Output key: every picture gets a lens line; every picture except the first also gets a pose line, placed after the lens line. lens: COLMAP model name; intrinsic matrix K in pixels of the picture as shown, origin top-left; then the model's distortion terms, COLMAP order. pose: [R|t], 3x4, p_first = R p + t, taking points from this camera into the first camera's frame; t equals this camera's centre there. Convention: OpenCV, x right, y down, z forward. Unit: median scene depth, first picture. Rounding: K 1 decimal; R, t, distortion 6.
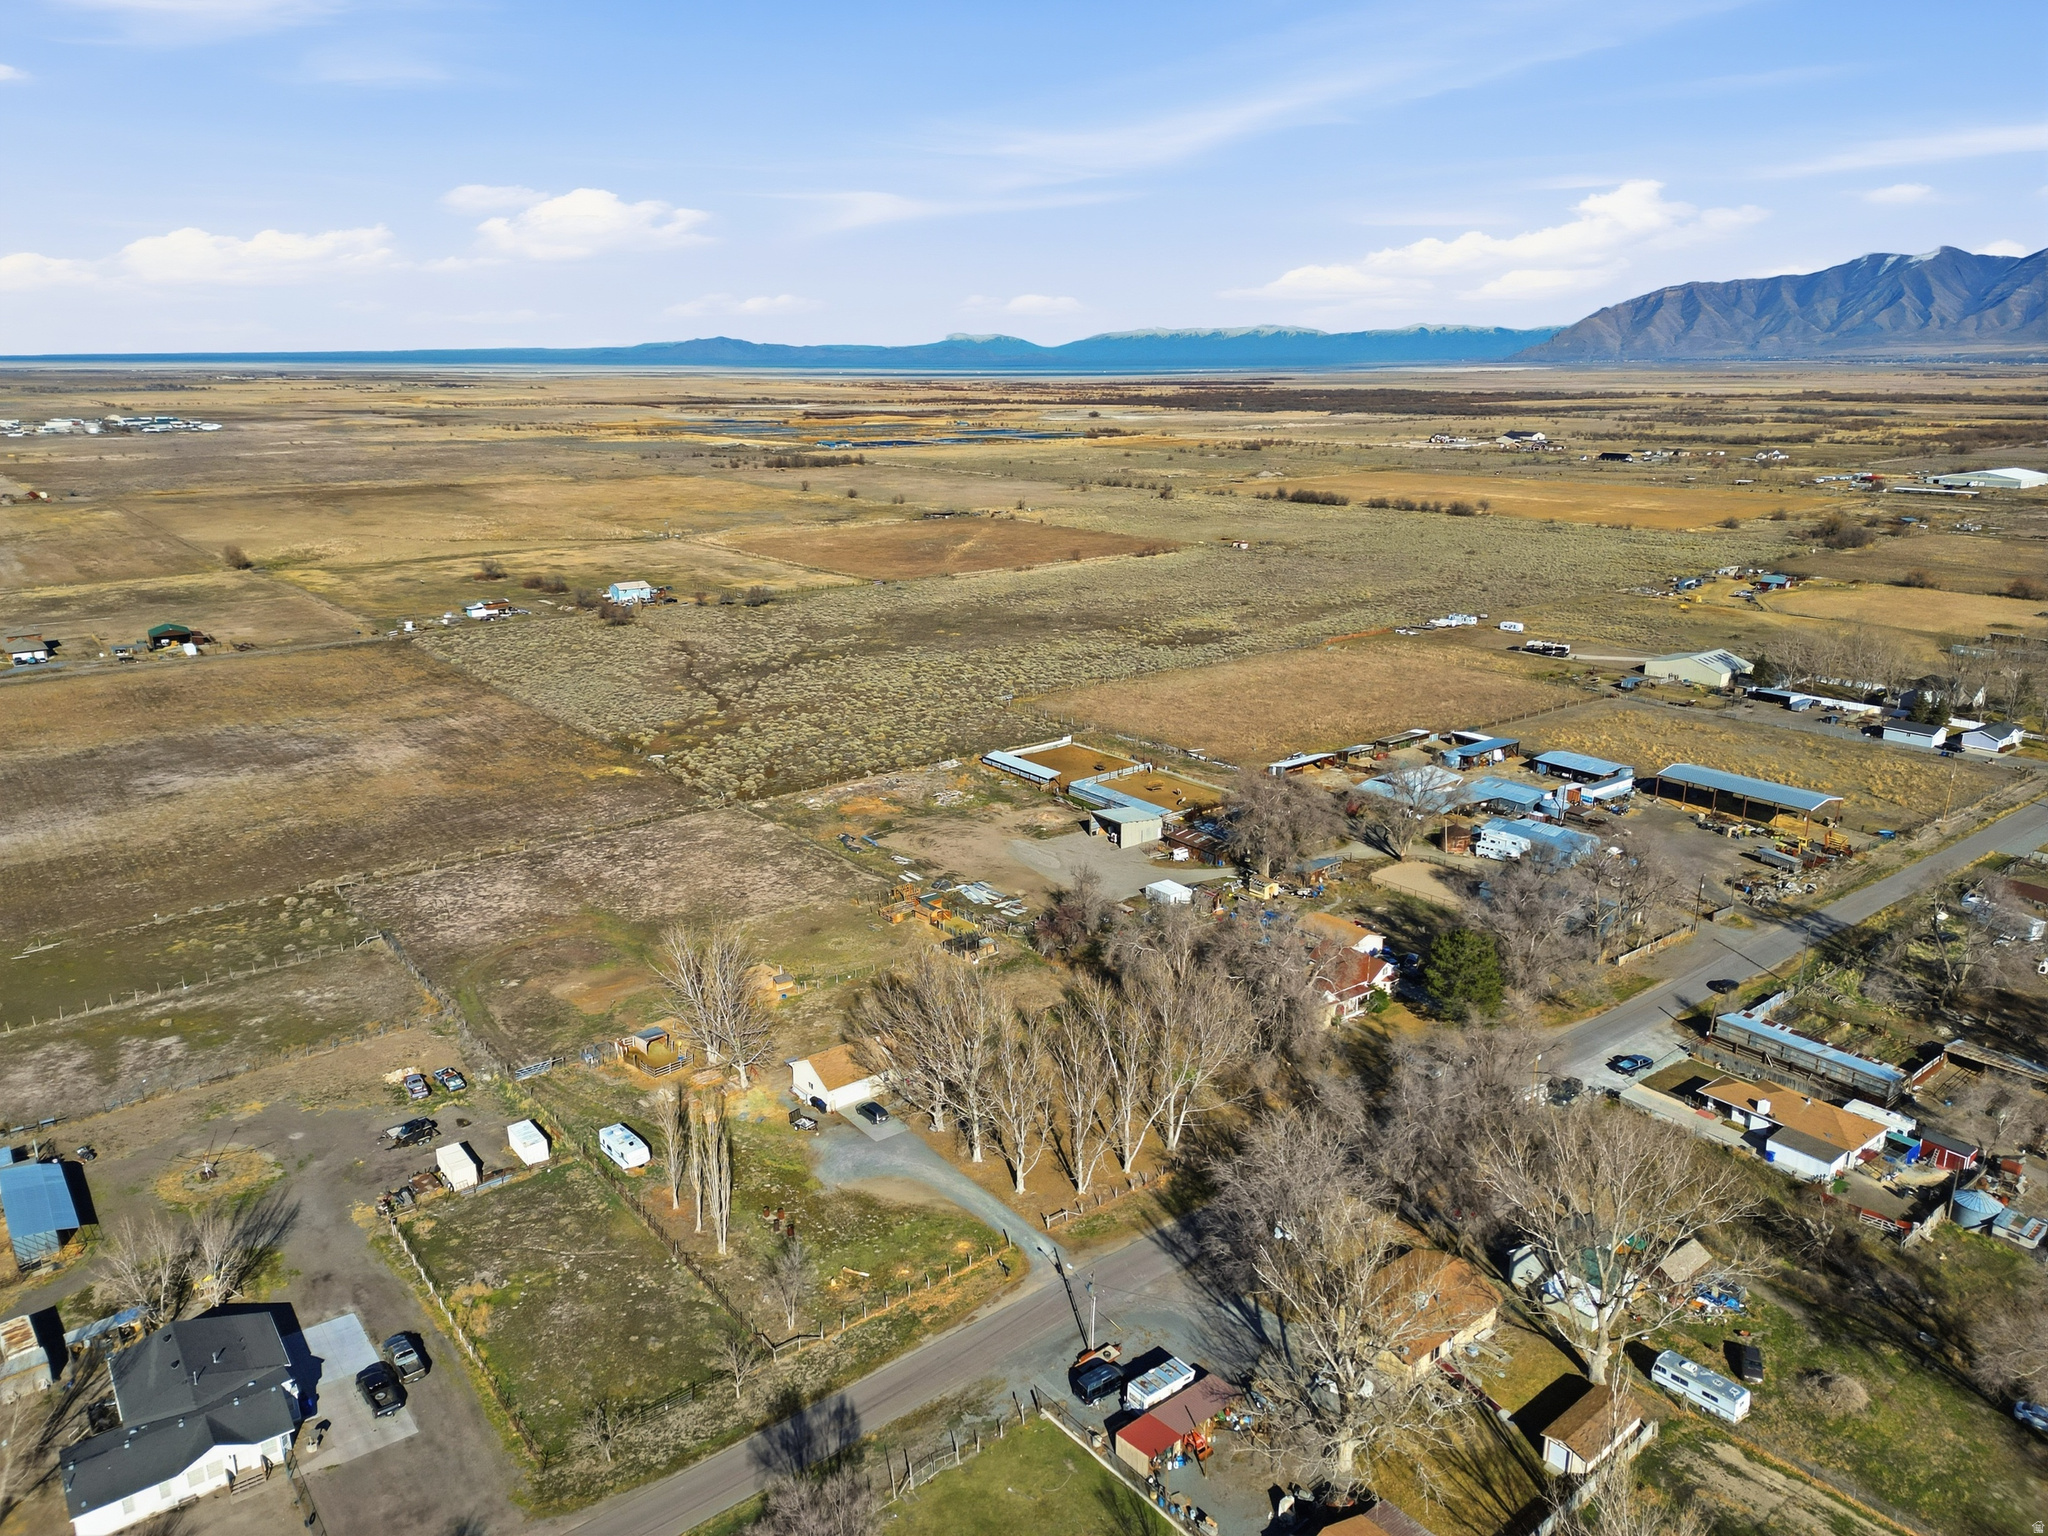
lens RADIAL K [[1427.9, 0, 1024.0], [0, 1427.9, 768.0], [0, 0, 1]] dist [0.095788, -0.102688]
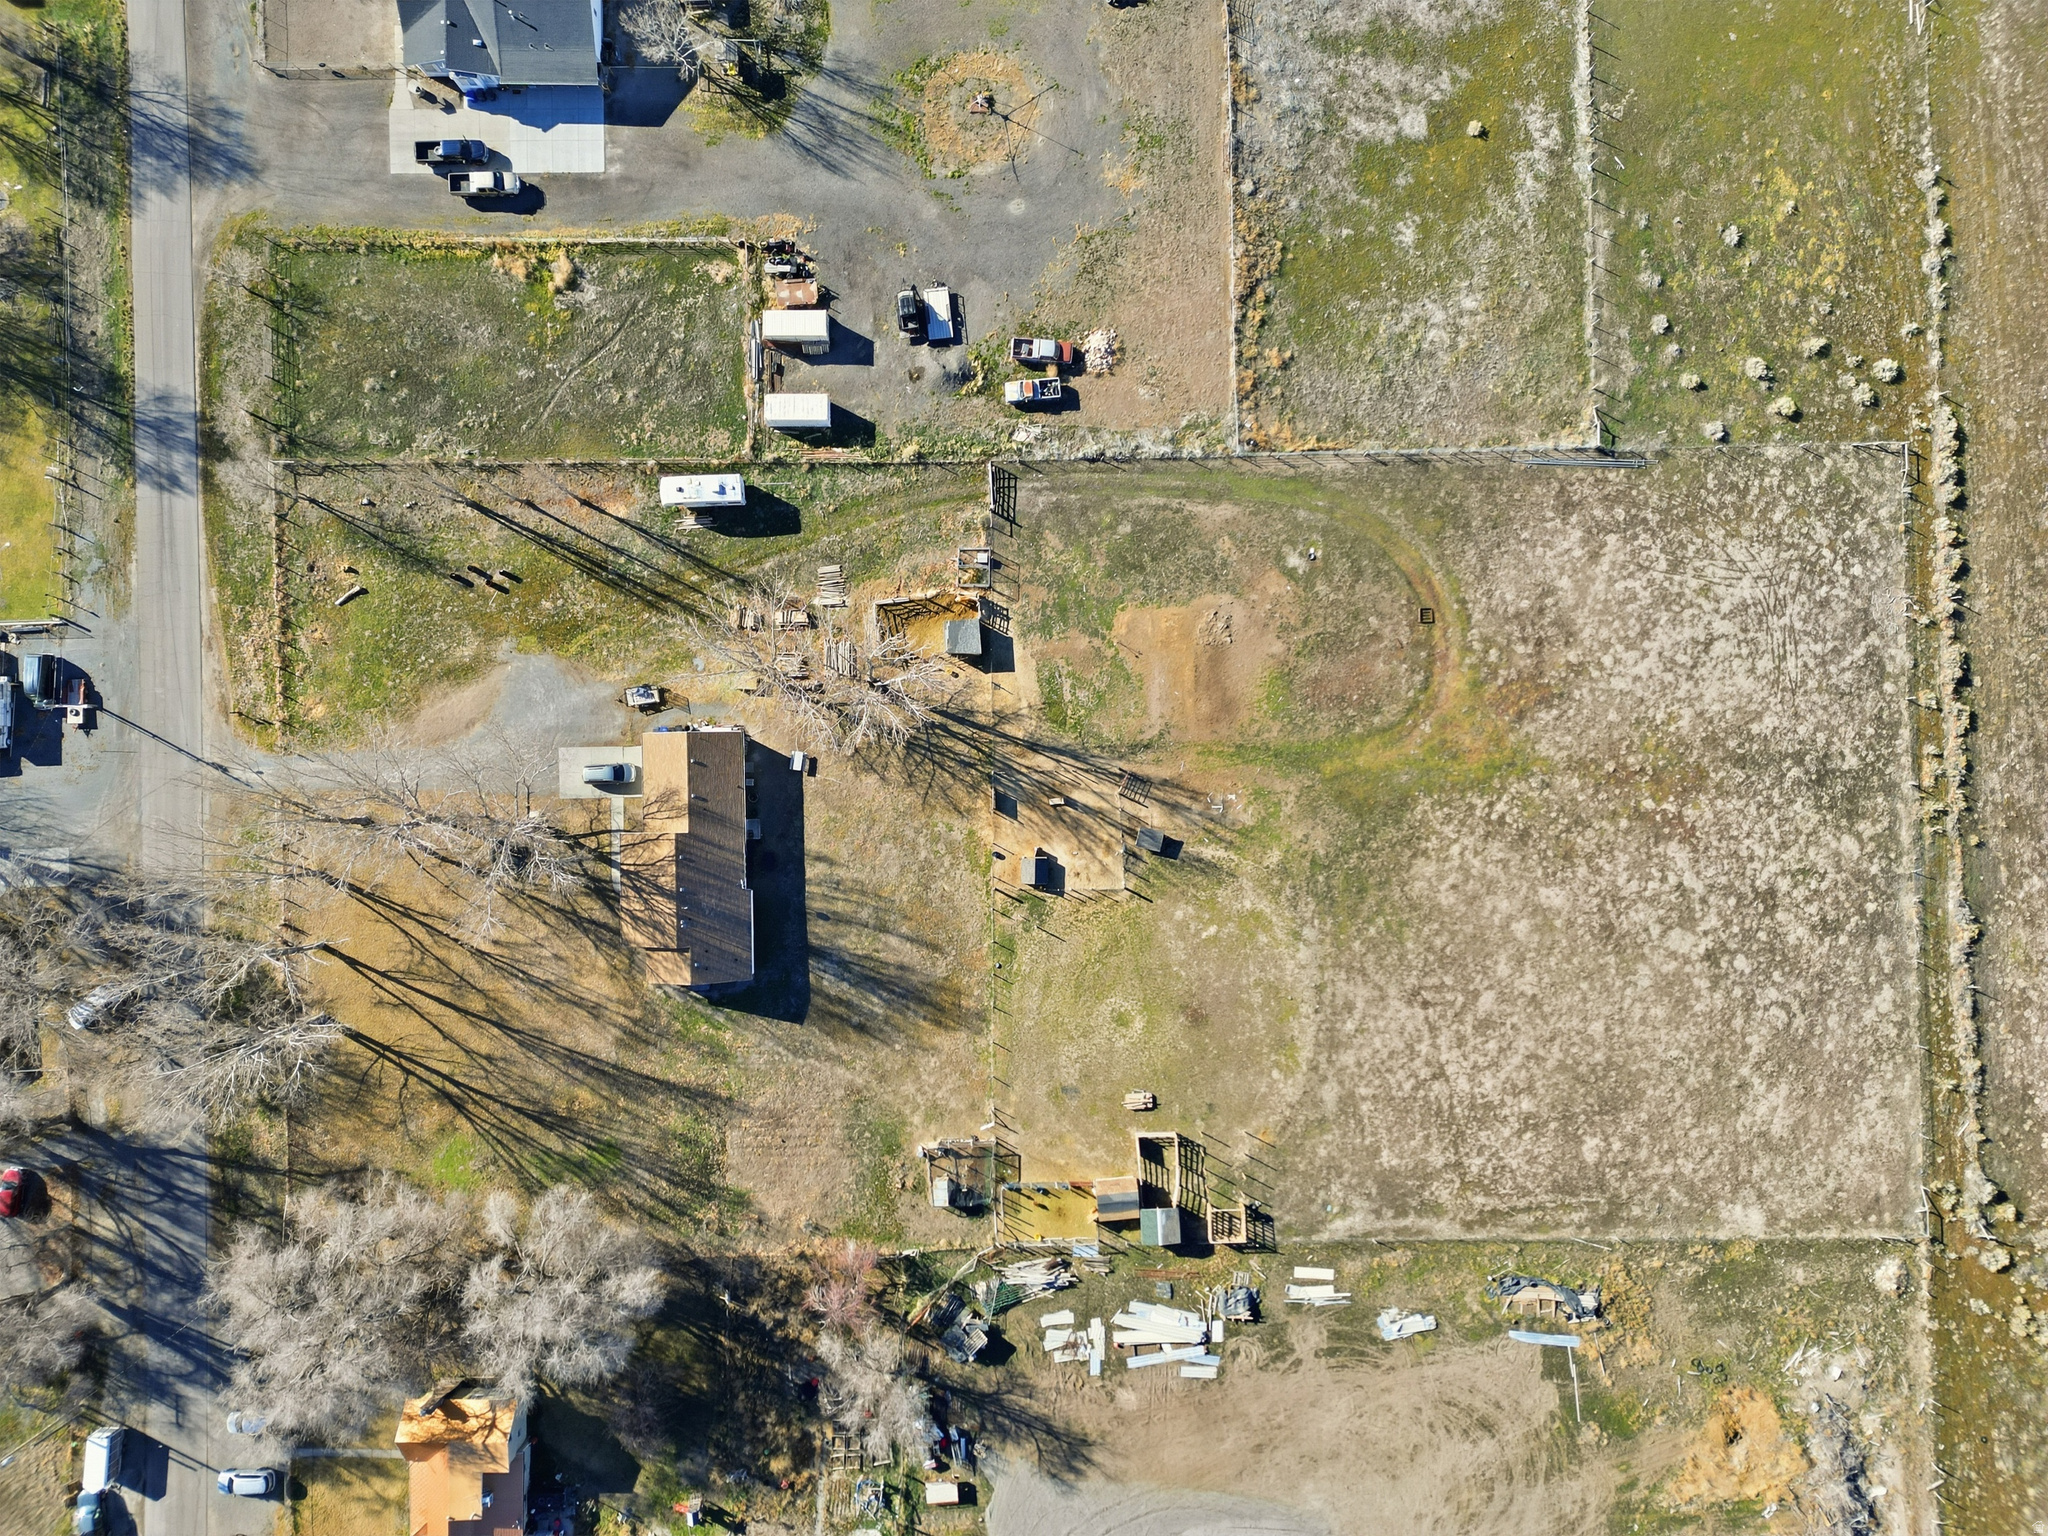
lens RADIAL K [[1418.1, 0, 1021.1], [0, 1418.1, 785.1], [0, 0, 1]] dist [0.085281, -0.086314]
pose [[-0.605884, 0.795553, -0.000146, -0.146754], [-0.218115, -0.165938, 0.961712, -0.353335], [0.765069, 0.582718, 0.274062, 0.590167]]
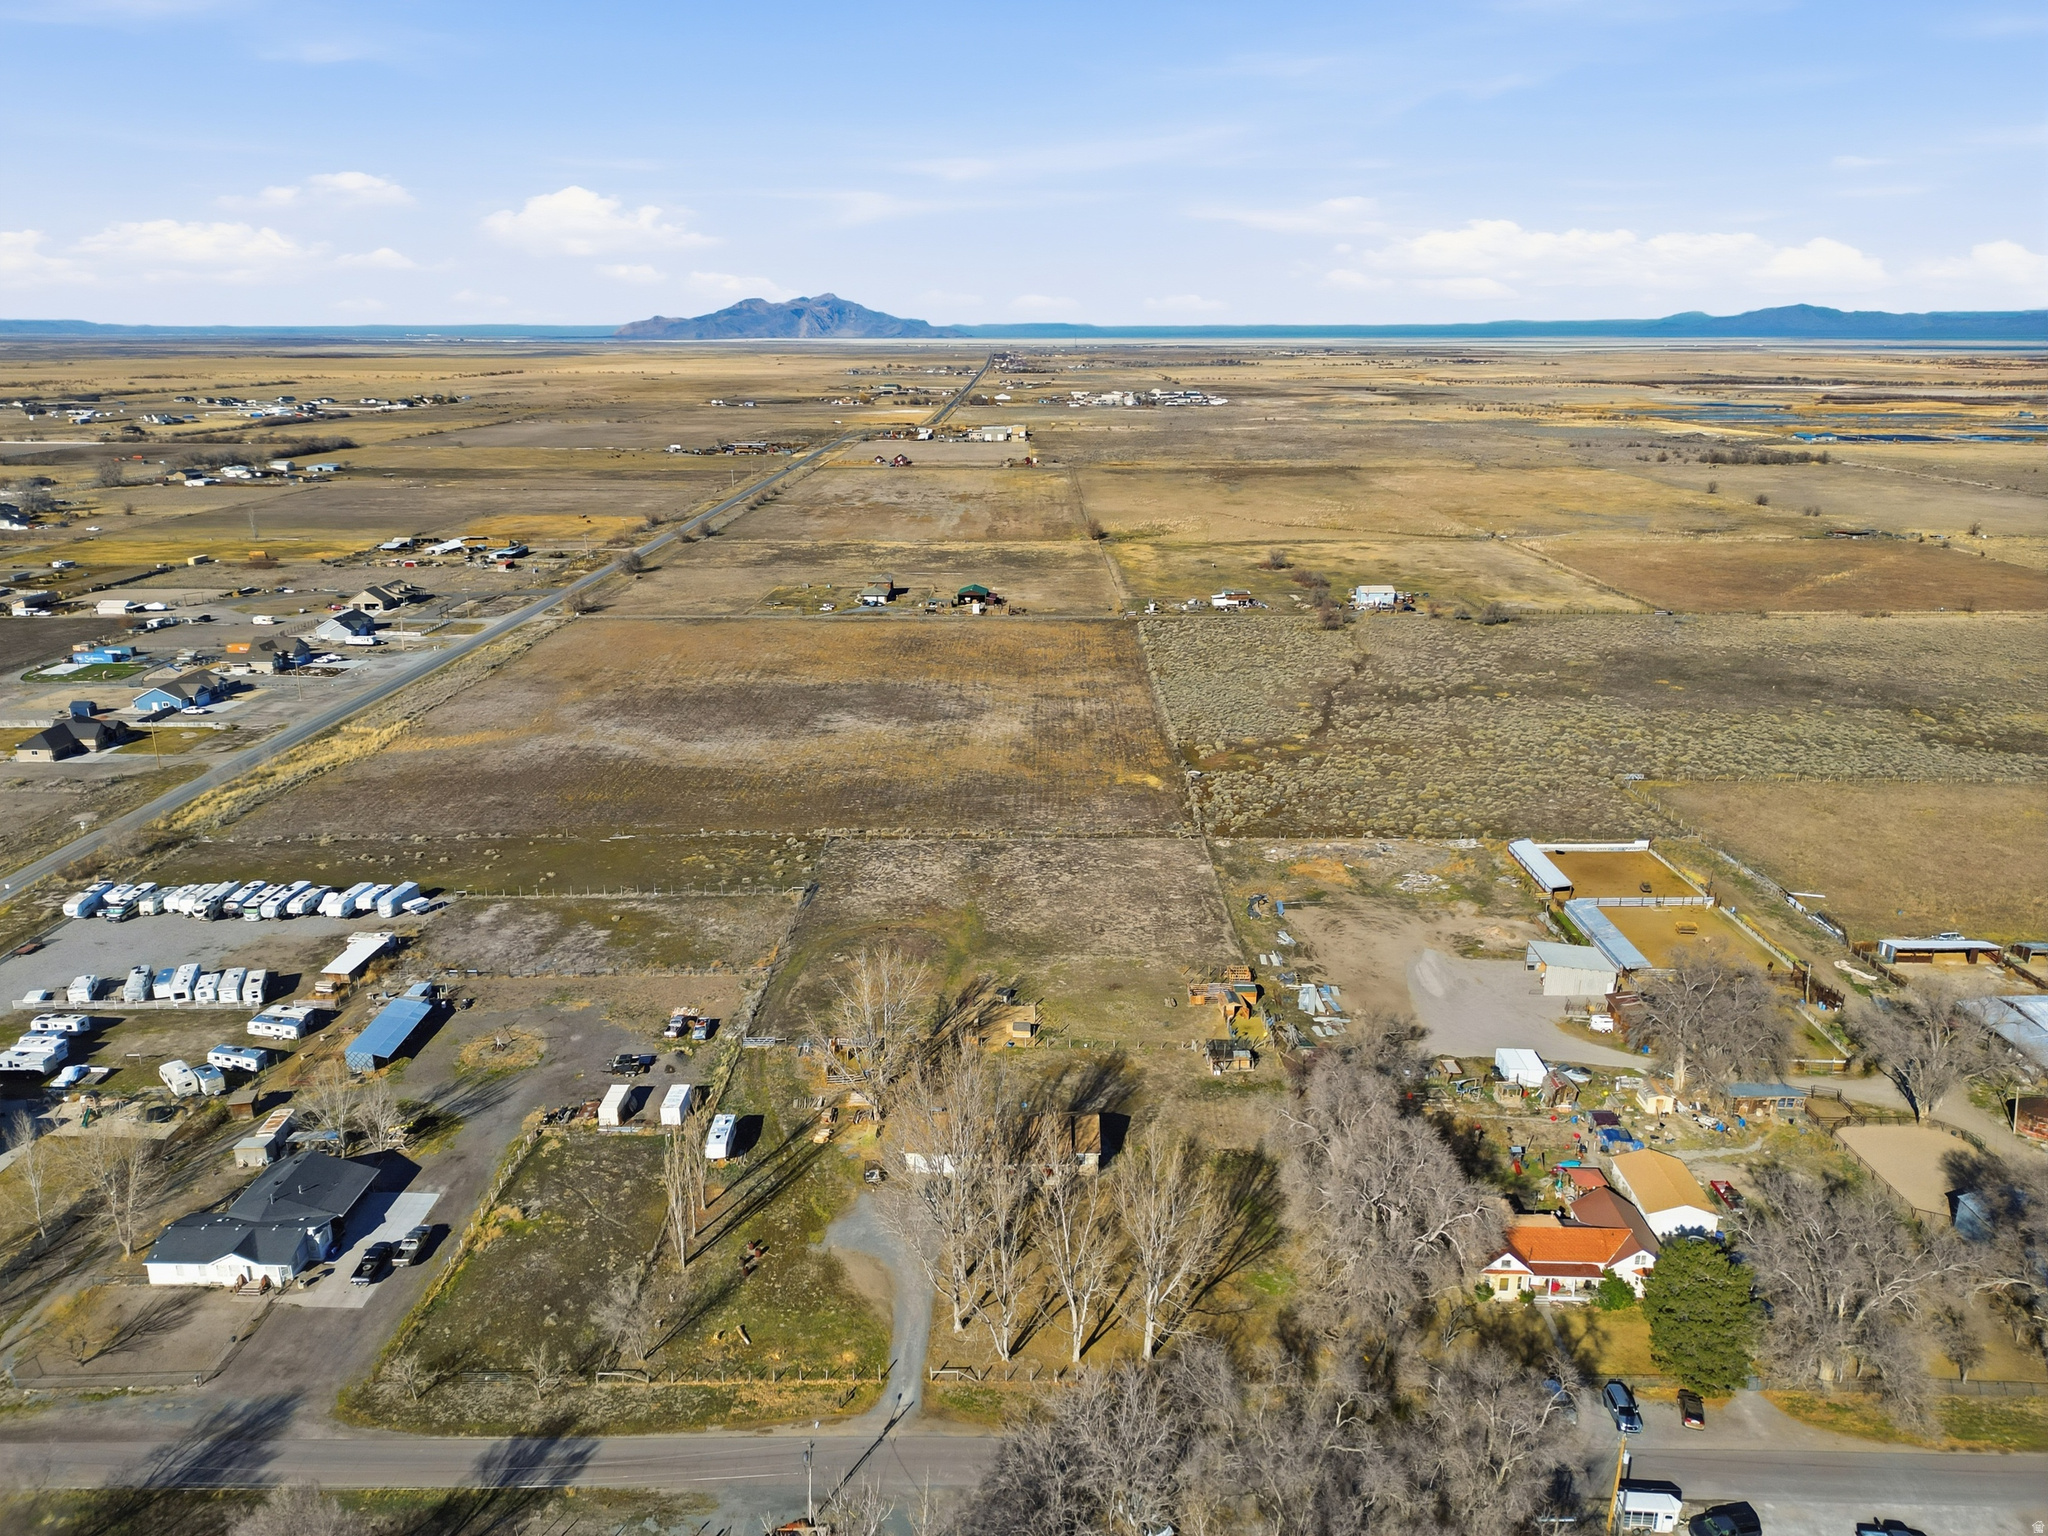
lens RADIAL K [[1427.9, 0, 1024.0], [0, 1427.9, 768.0], [0, 0, 1]] dist [0.095788, -0.102688]
pose [[0.782091, 0.184383, -0.595262, 0.290059], [-0.173949, 0.981850, 0.075585, -0.077618], [0.598395, 0.044431, 0.799969, 0.148474]]
